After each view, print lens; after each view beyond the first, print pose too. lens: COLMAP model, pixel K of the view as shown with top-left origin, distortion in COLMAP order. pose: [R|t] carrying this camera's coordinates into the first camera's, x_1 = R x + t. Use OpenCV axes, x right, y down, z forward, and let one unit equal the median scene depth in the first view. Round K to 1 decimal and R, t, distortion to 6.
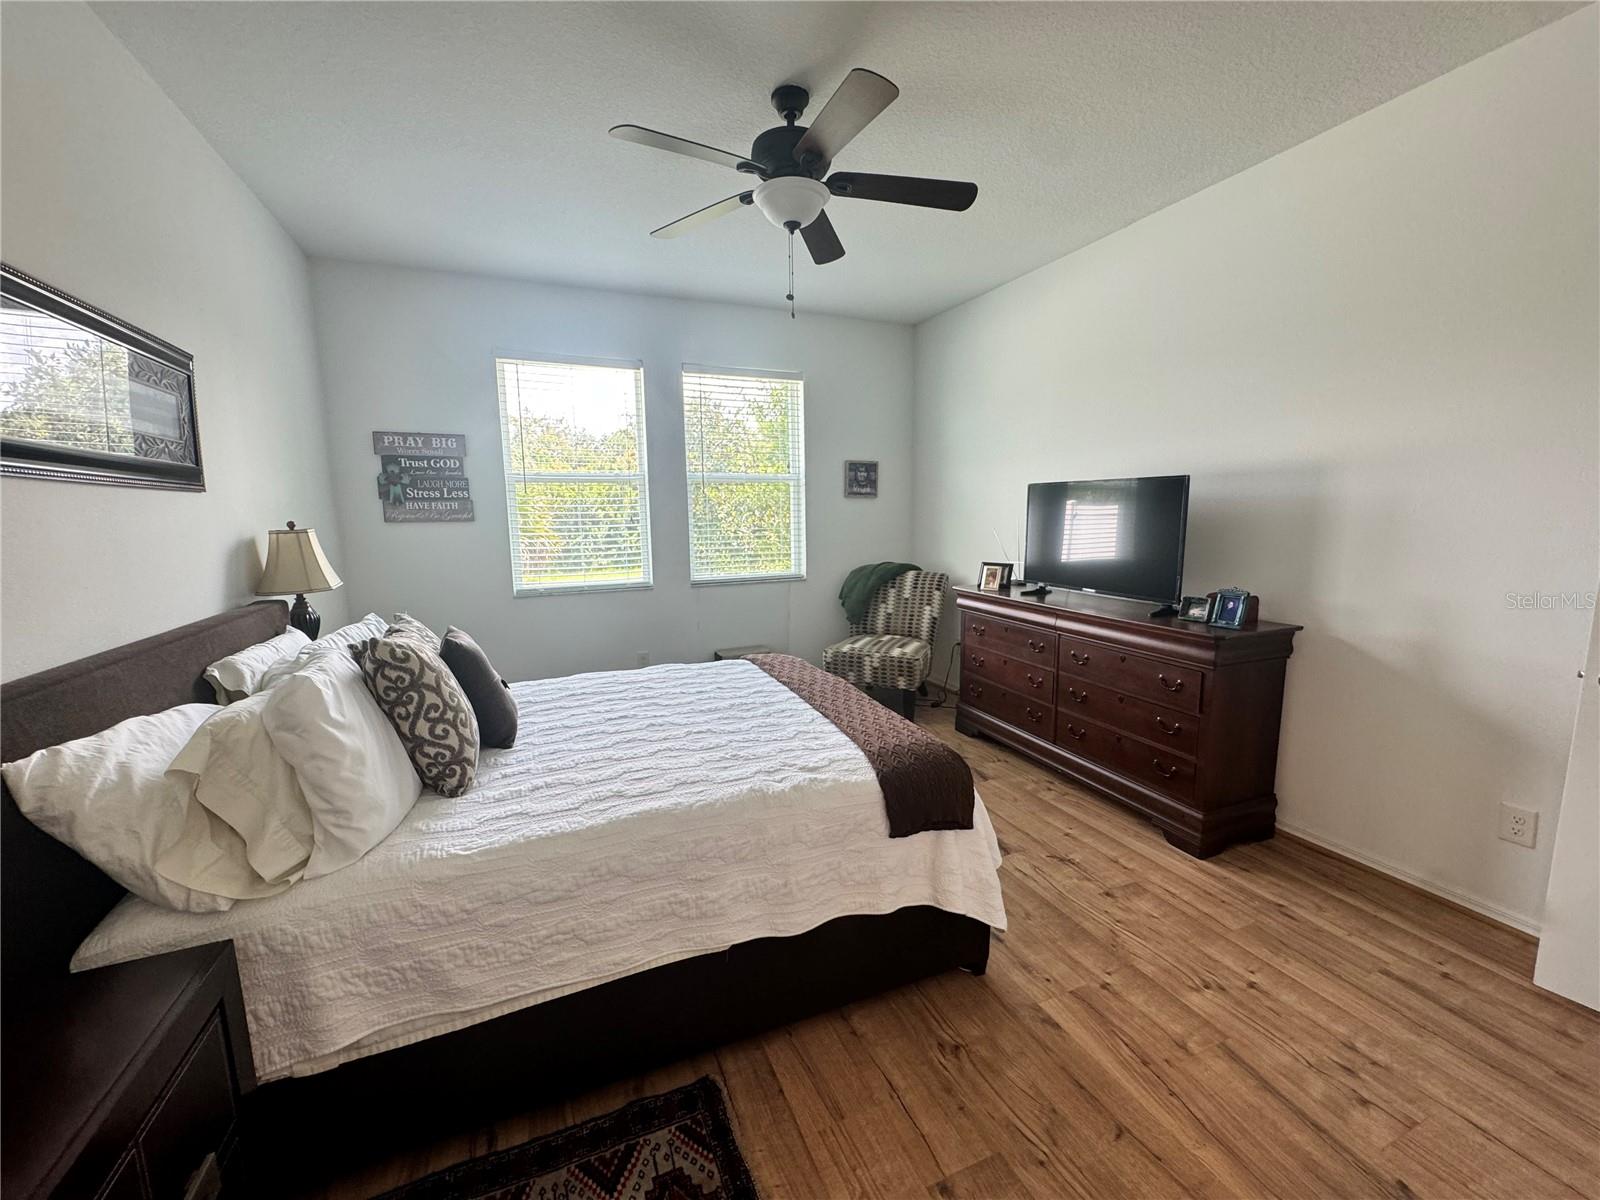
lens RADIAL K [[636.8, 0, 796.0], [0, 636.8, 601.0], [0, 0, 1]] dist [-0.003463, 0.000201]
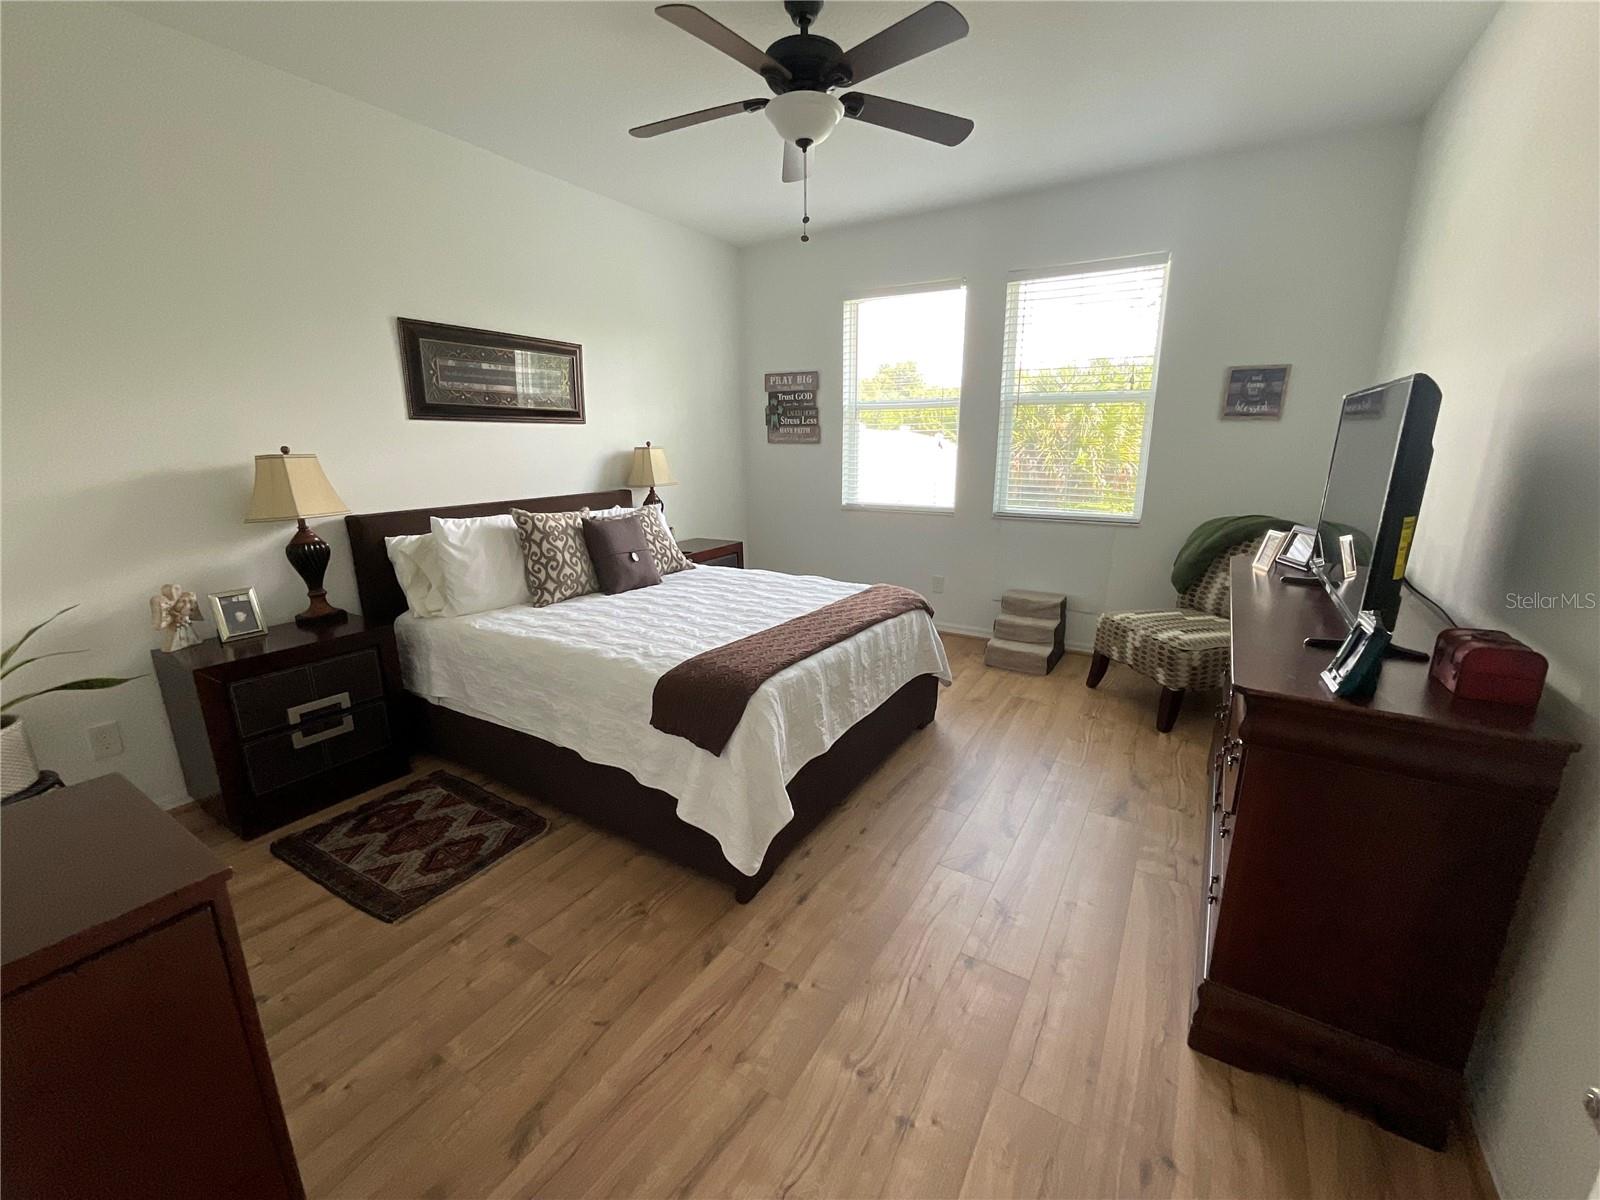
lens RADIAL K [[646.2, 0, 798.9], [0, 646.2, 600.1], [0, 0, 1]] dist [-0.001548, 0.000129]
pose [[0.583664, 0.209243, -0.784572, 0.901053], [-0.118919, 0.977837, 0.172320, -0.069705], [0.803240, -0.007277, 0.595611, 0.386995]]
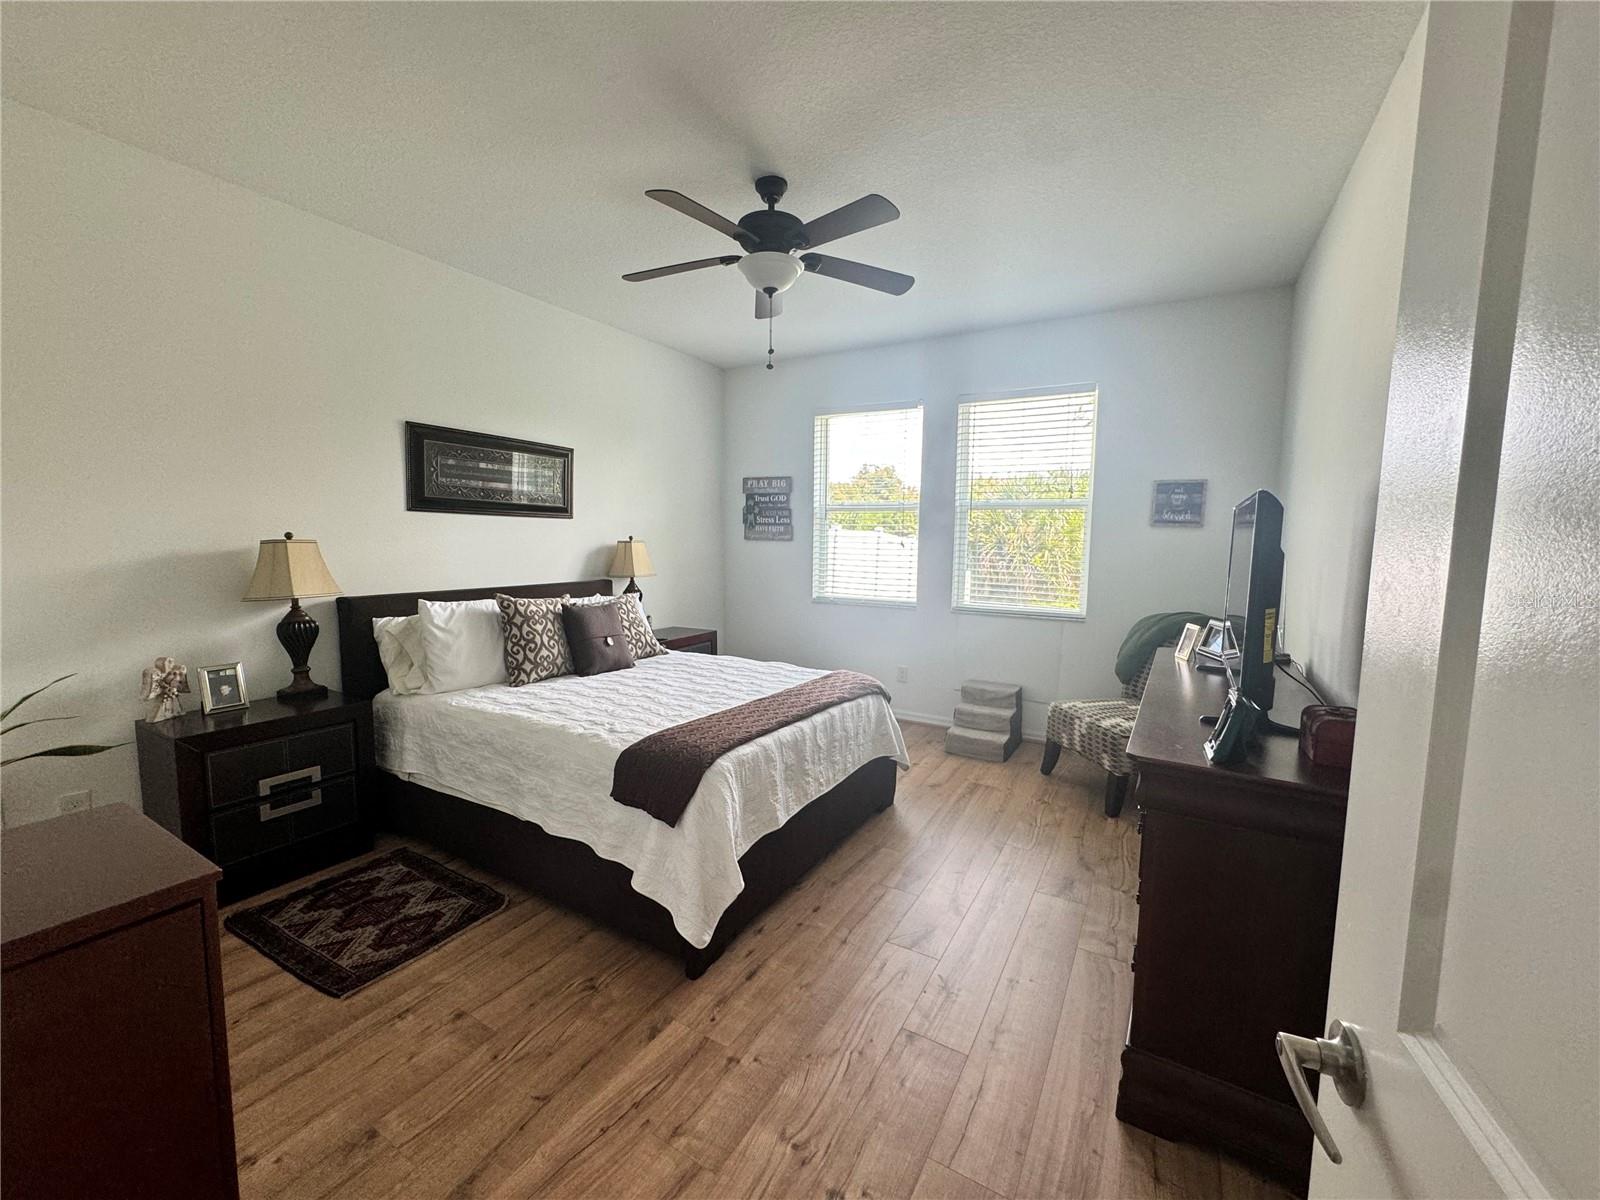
lens RADIAL K [[636.8, 0, 797.3], [0, 636.8, 600.6], [0, 0, 1]] dist [-0.003463, 0.000201]
pose [[0.600393, 0.102719, -0.793081, 0.982643], [-0.136335, 0.990346, 0.025058, -0.065330], [0.787998, 0.093080, 0.608601, 0.377300]]
